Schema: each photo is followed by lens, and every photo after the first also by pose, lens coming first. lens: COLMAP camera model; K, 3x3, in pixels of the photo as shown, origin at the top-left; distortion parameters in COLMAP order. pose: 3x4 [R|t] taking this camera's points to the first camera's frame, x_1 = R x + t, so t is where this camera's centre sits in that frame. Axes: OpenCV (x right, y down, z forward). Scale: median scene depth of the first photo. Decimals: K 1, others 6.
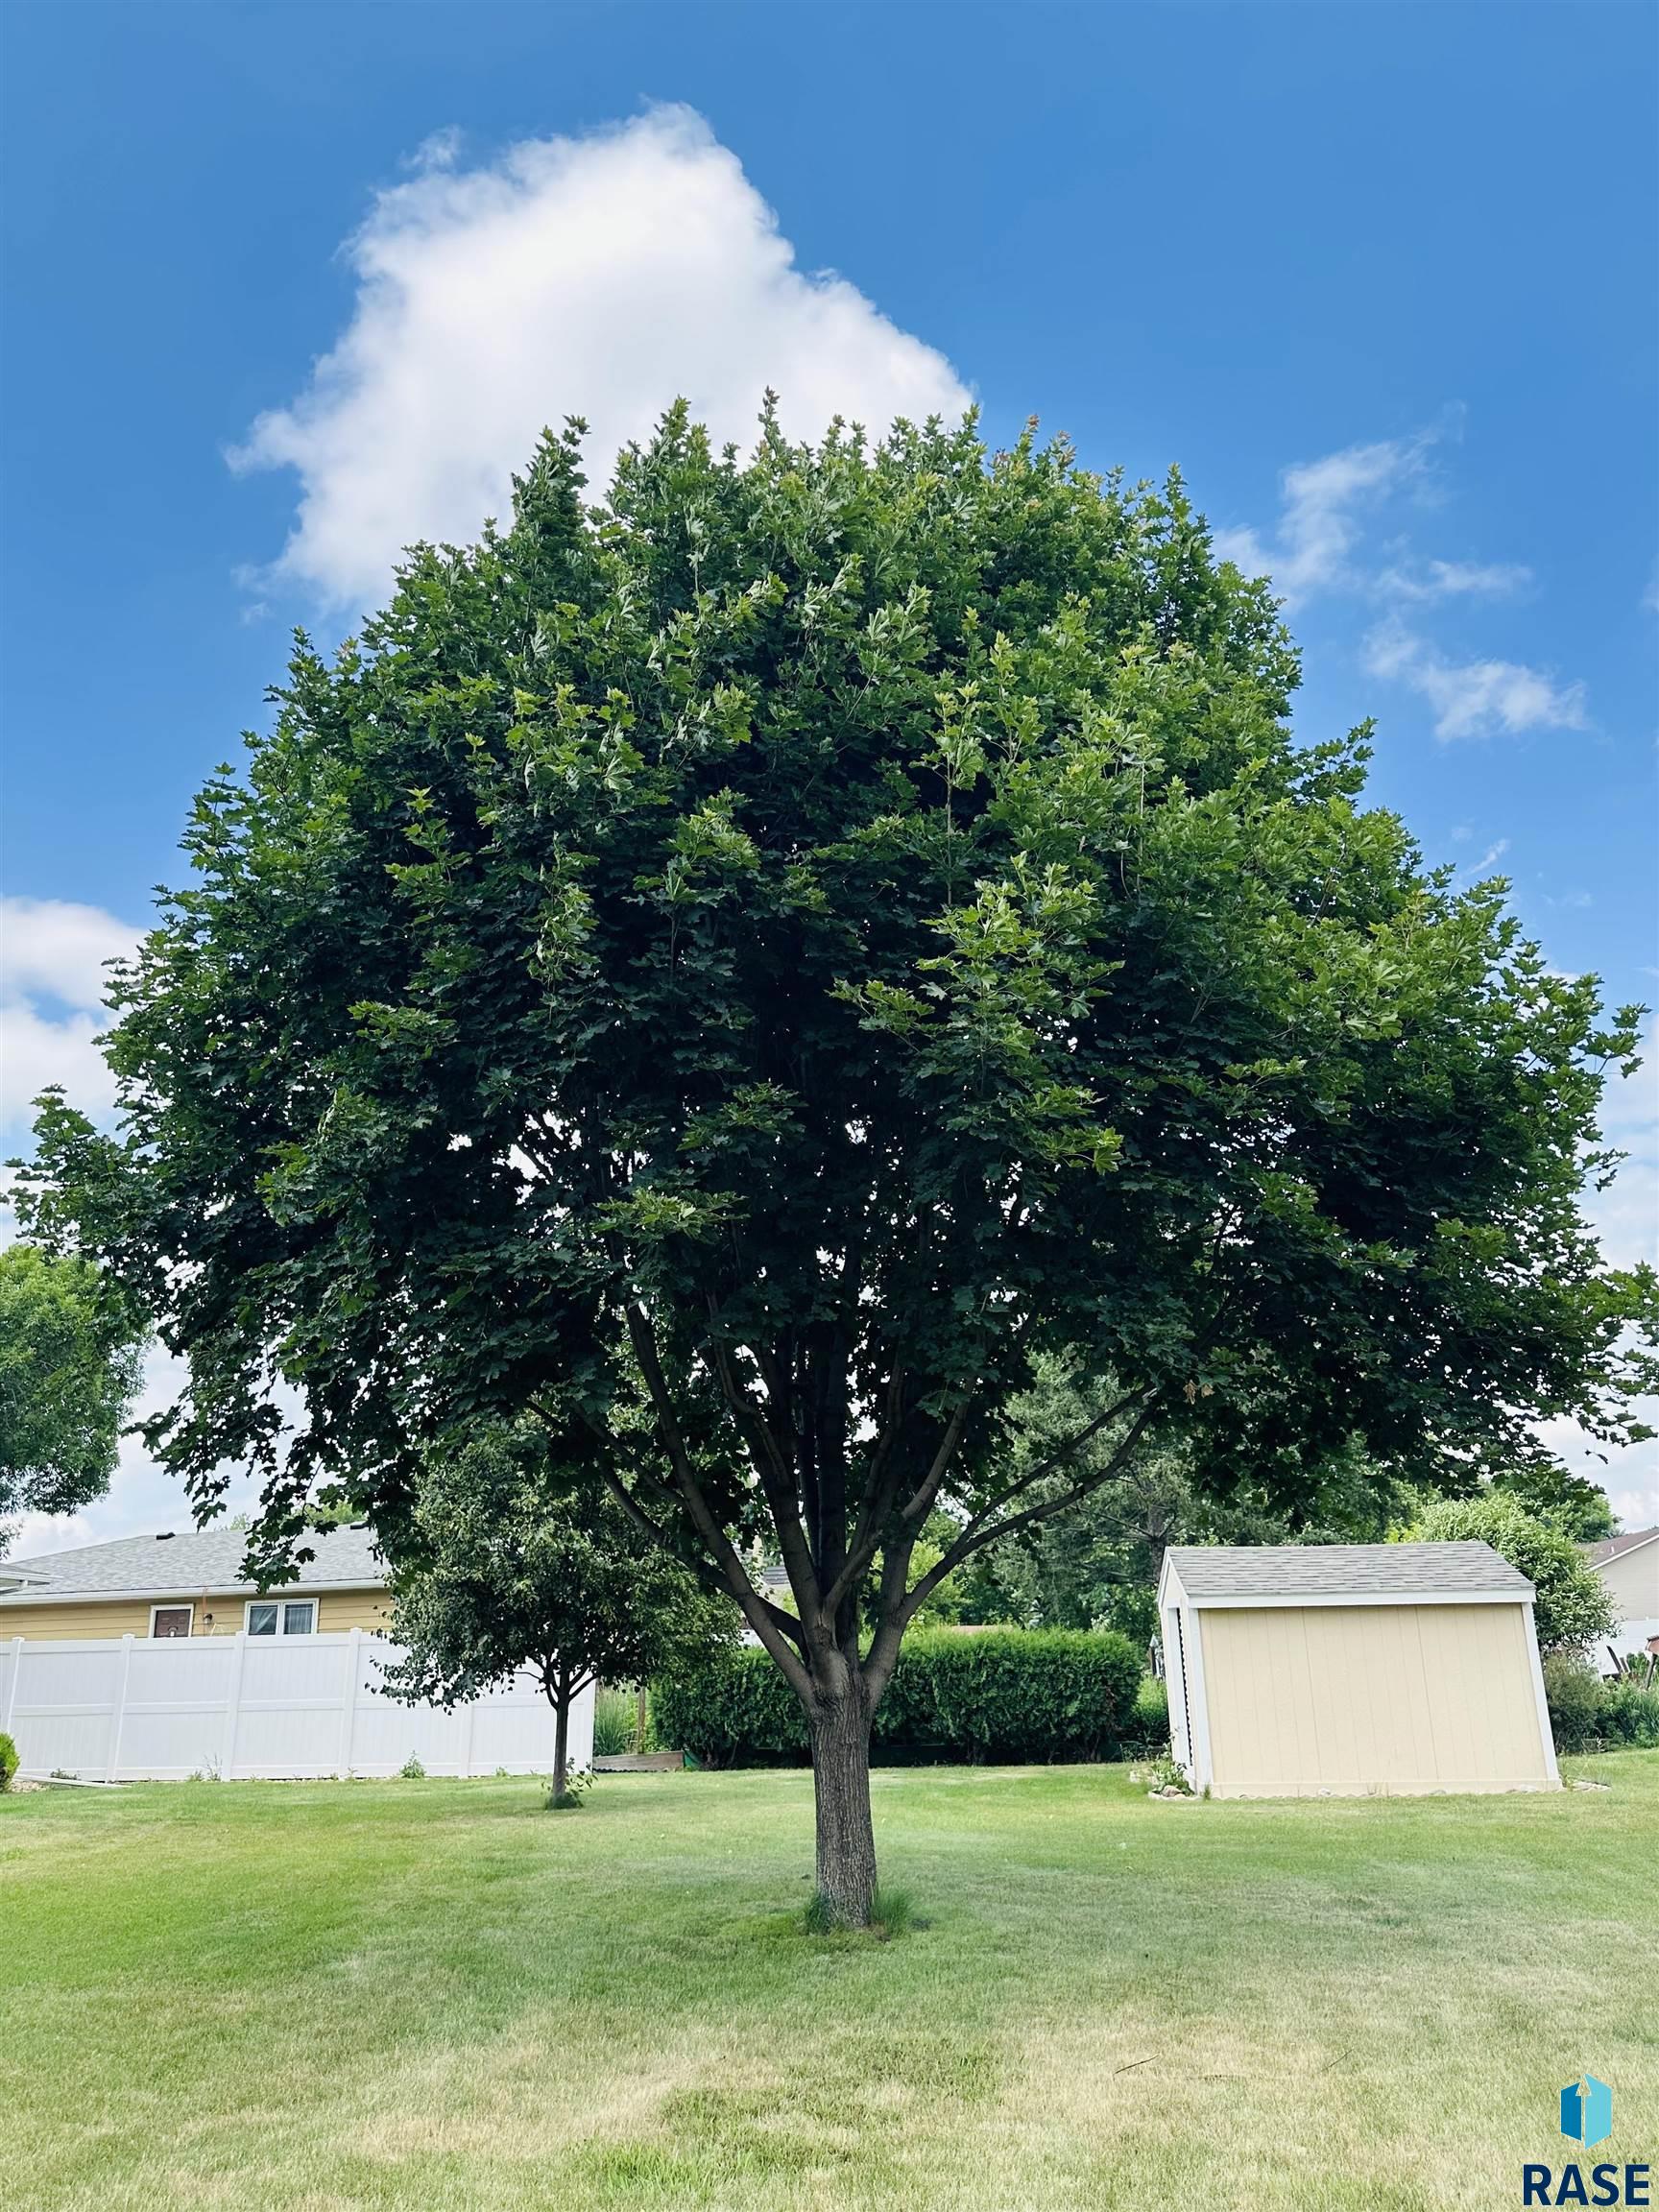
lens RADIAL K [[1552.1, 0, 829.5], [0, 1552.1, 1106.0], [0, 0, 1]] dist [-0.001116, -0.000438]
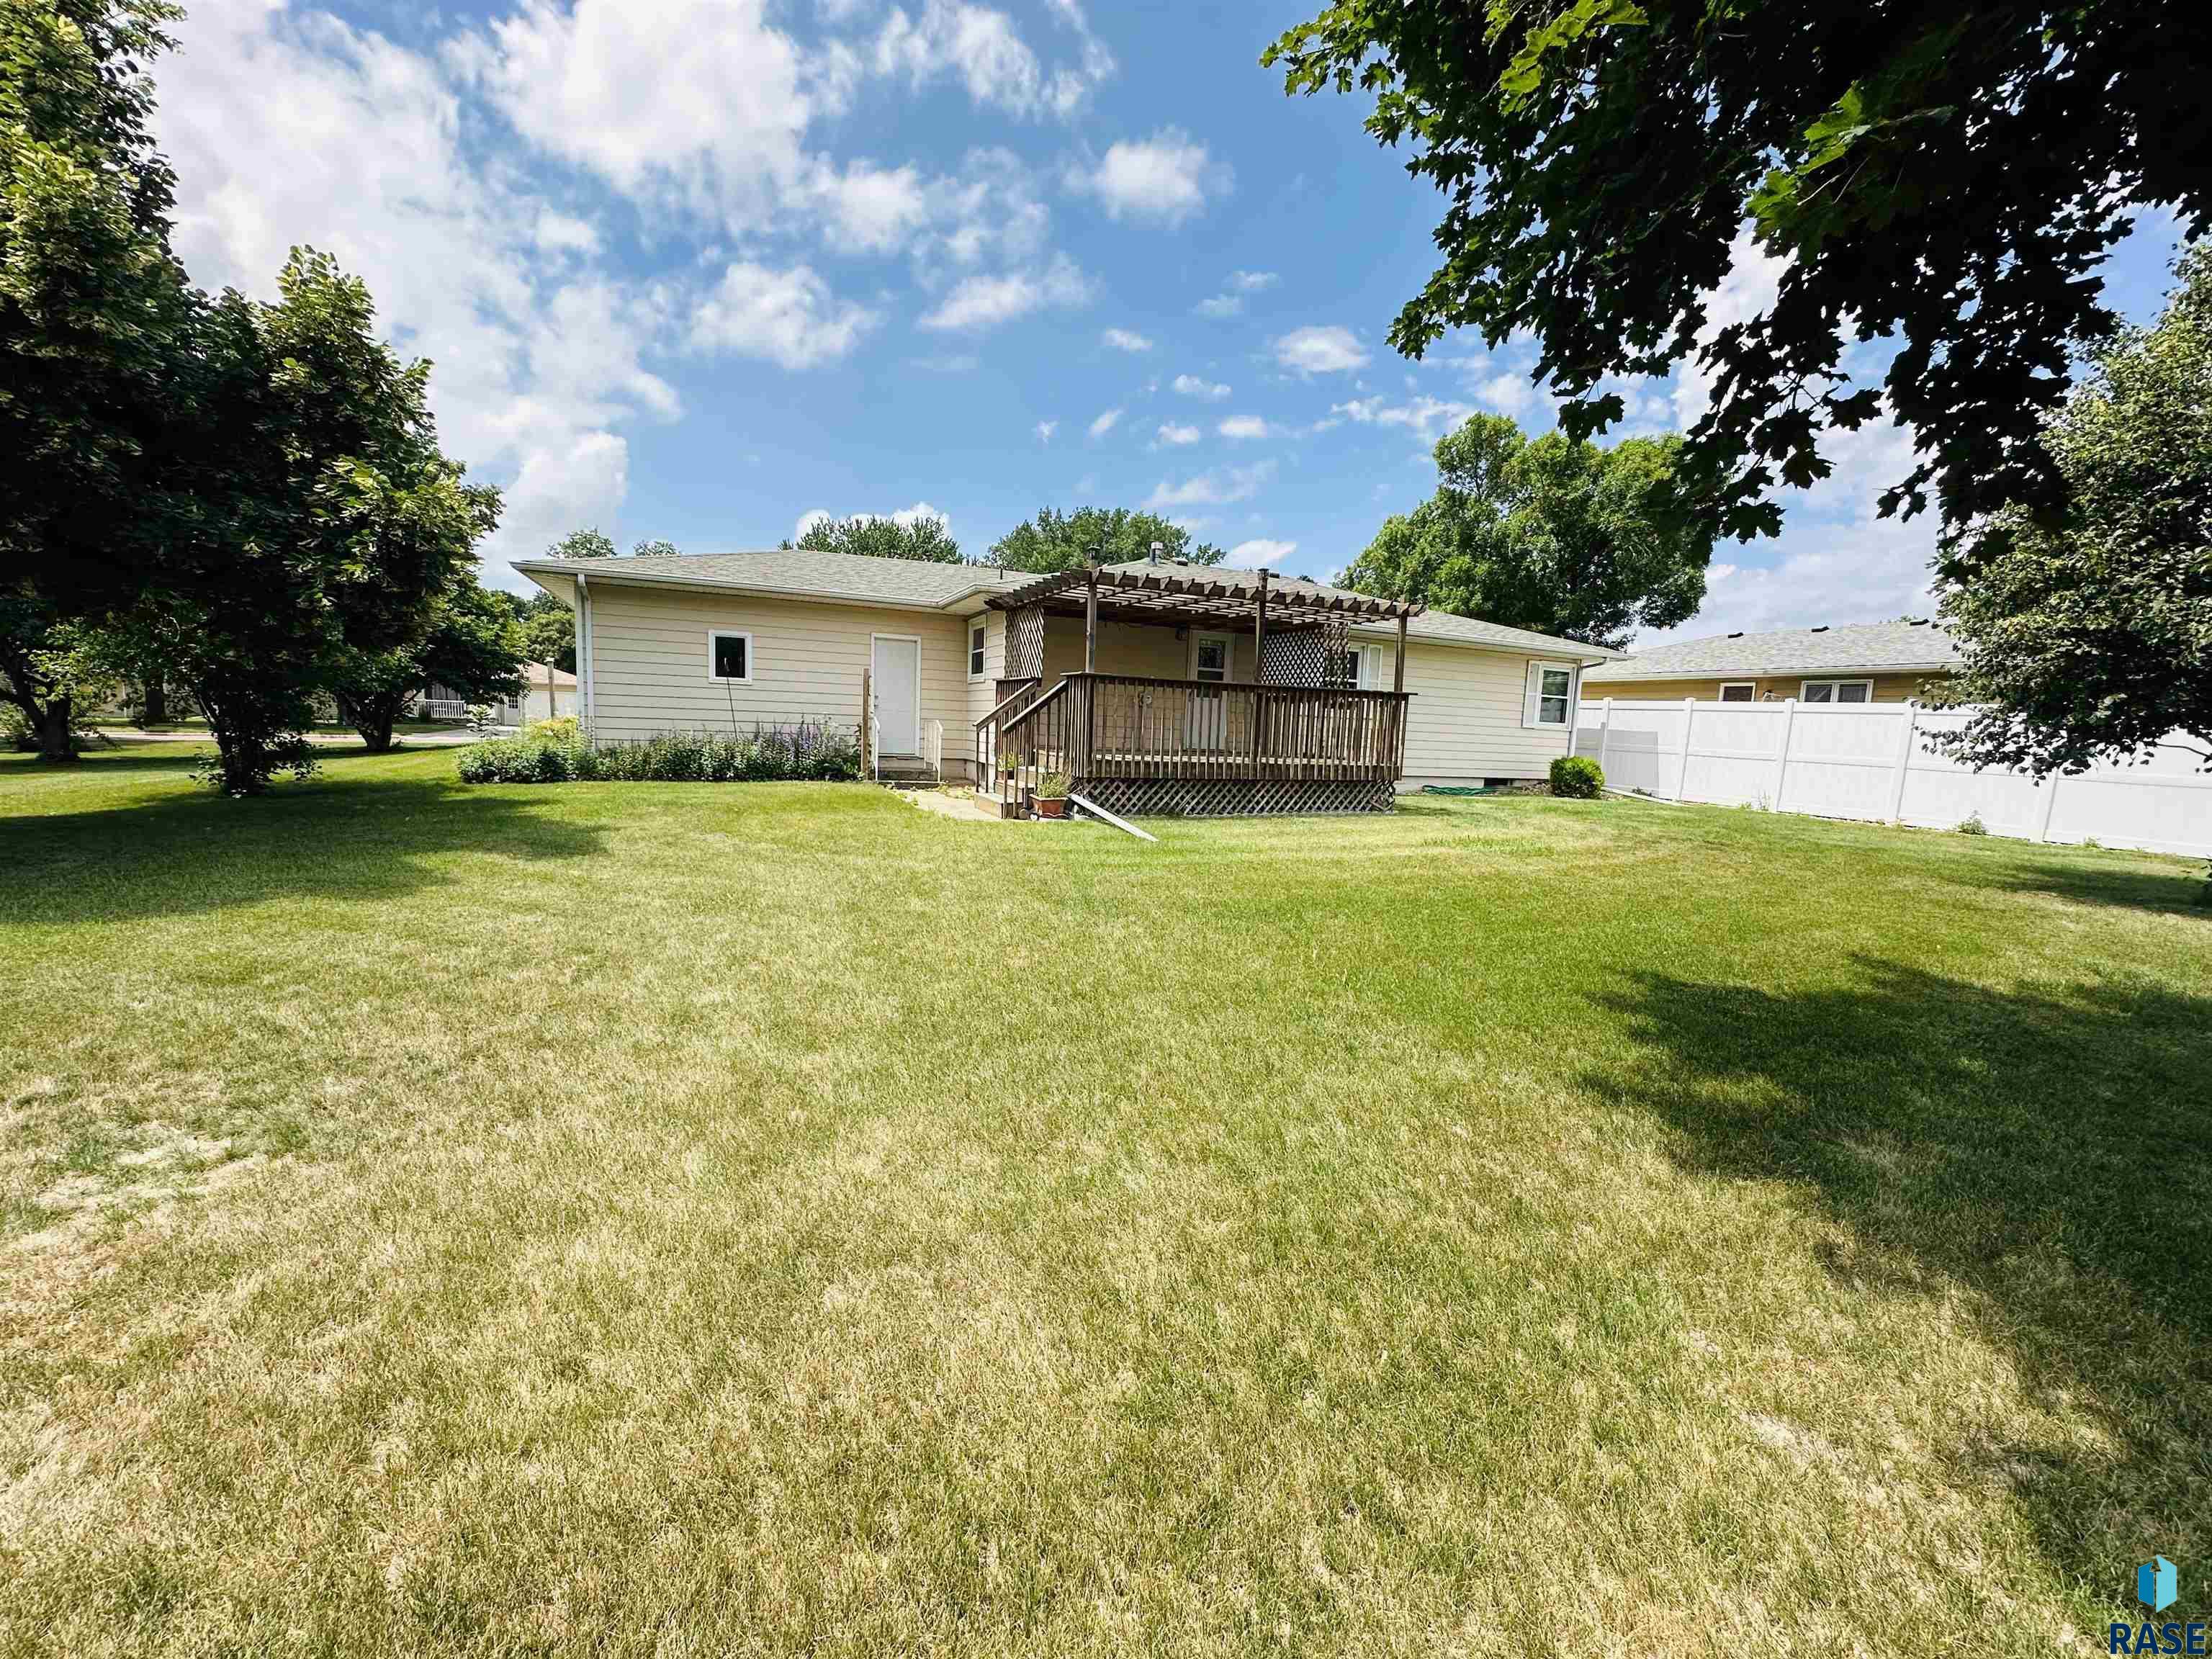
lens RADIAL K [[880.9, 0, 1104.7], [0, 880.9, 833.0], [0, 0, 1]] dist [-0.003452, 0.000280]
pose [[0.519491, 0.161052, -0.839161, -0.076051], [0.235557, 0.917030, 0.321821, 0.101091], [0.821366, -0.364854, 0.438452, 0.257672]]
